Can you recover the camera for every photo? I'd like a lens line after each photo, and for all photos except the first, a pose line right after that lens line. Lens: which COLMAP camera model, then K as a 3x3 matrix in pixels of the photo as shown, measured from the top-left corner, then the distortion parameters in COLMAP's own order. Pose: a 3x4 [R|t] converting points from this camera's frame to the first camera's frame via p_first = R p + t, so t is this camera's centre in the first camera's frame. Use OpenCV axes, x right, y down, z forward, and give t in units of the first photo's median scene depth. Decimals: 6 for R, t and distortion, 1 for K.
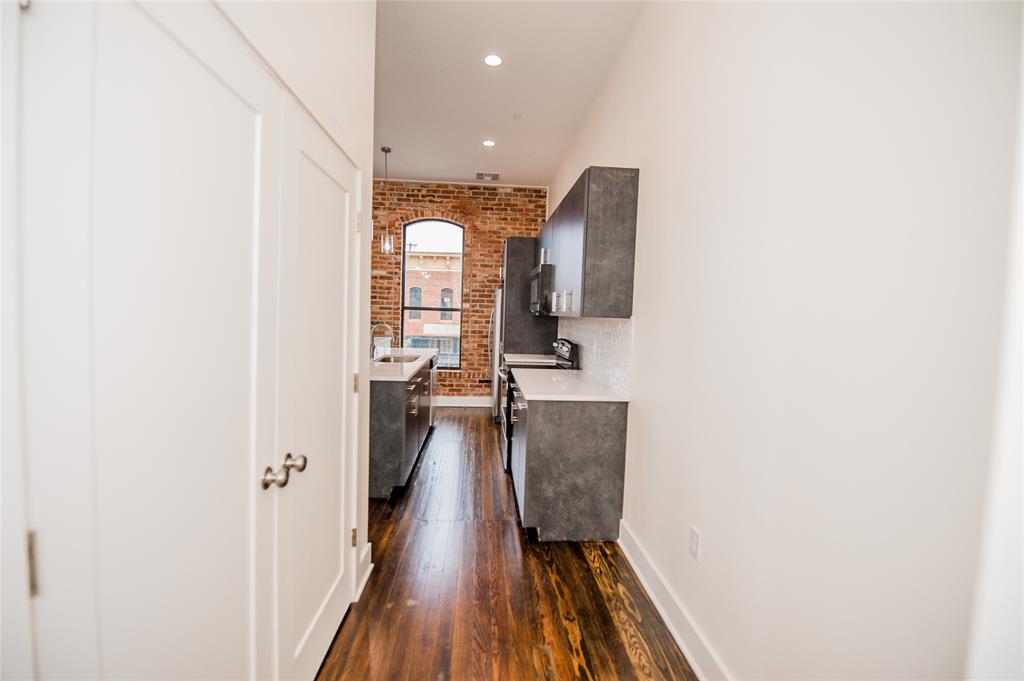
lens RADIAL K [[442.6, 0, 509.4], [0, 442.6, 334.5], [0, 0, 1]] dist [-0.000856, -0.008947]
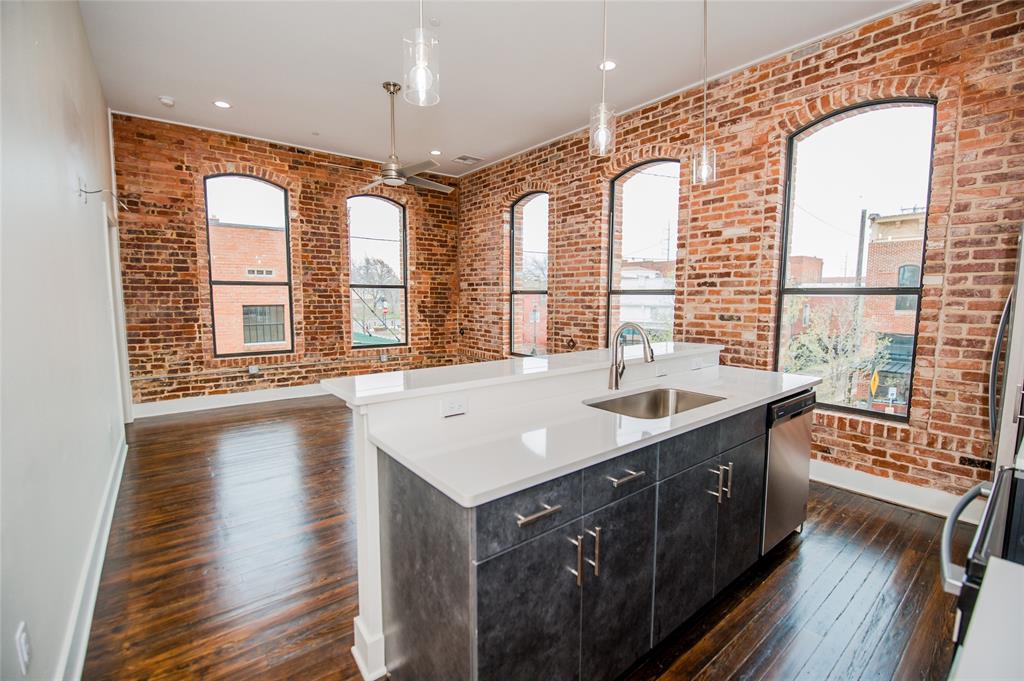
lens RADIAL K [[444.3, 0, 512.0], [0, 444.3, 340.5], [0, 0, 1]] dist [-0.012050, -0.004577]
pose [[0.571705, 0.052036, -0.818807, 0.020597], [-0.028306, 0.998644, 0.043702, -0.013872], [0.819971, -0.001807, 0.572403, 0.421394]]
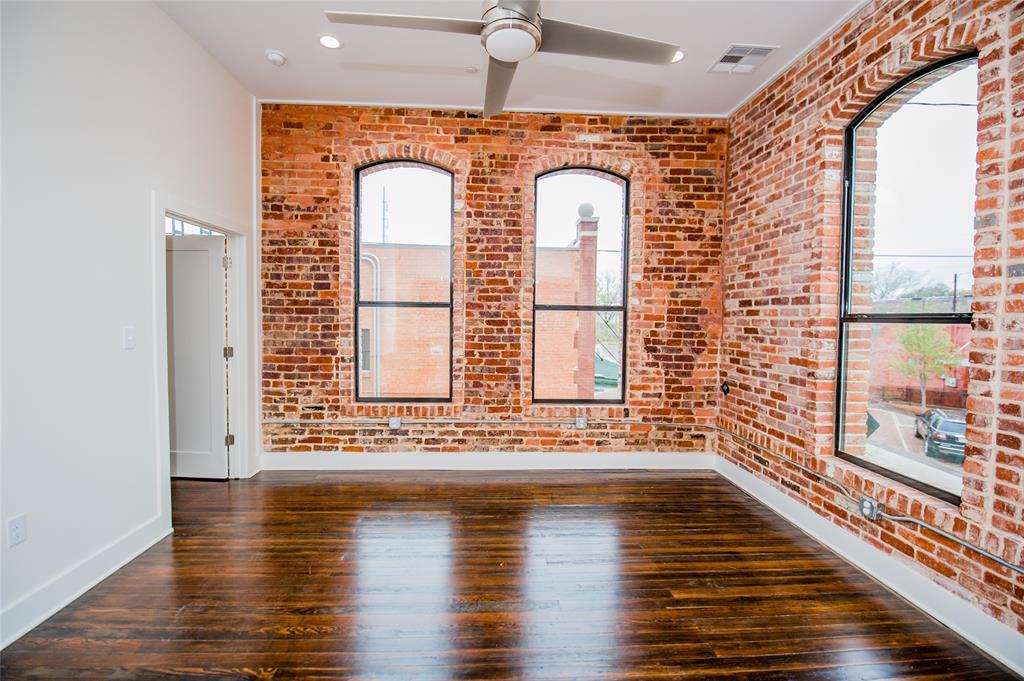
lens RADIAL K [[442.6, 0, 509.4], [0, 442.6, 334.5], [0, 0, 1]] dist [-0.000856, -0.008947]
pose [[-0.007432, 0.001845, -0.999971, -0.346665], [-0.062984, 0.998012, 0.002310, -0.040682], [0.997987, 0.062999, -0.007301, 0.655964]]
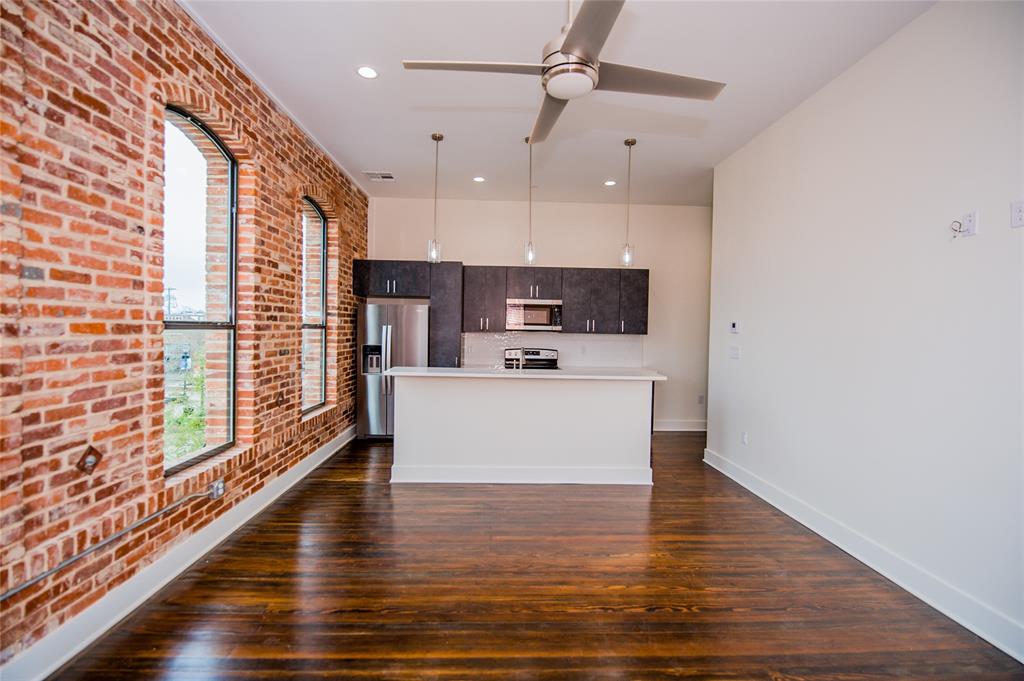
lens RADIAL K [[442.6, 0, 509.4], [0, 442.6, 334.5], [0, 0, 1]] dist [-0.000856, -0.008947]
pose [[0.029755, -0.043797, 0.998597, -0.881658], [0.032952, 0.998540, 0.042813, -0.065810], [-0.999014, 0.031632, 0.031155, 0.677228]]
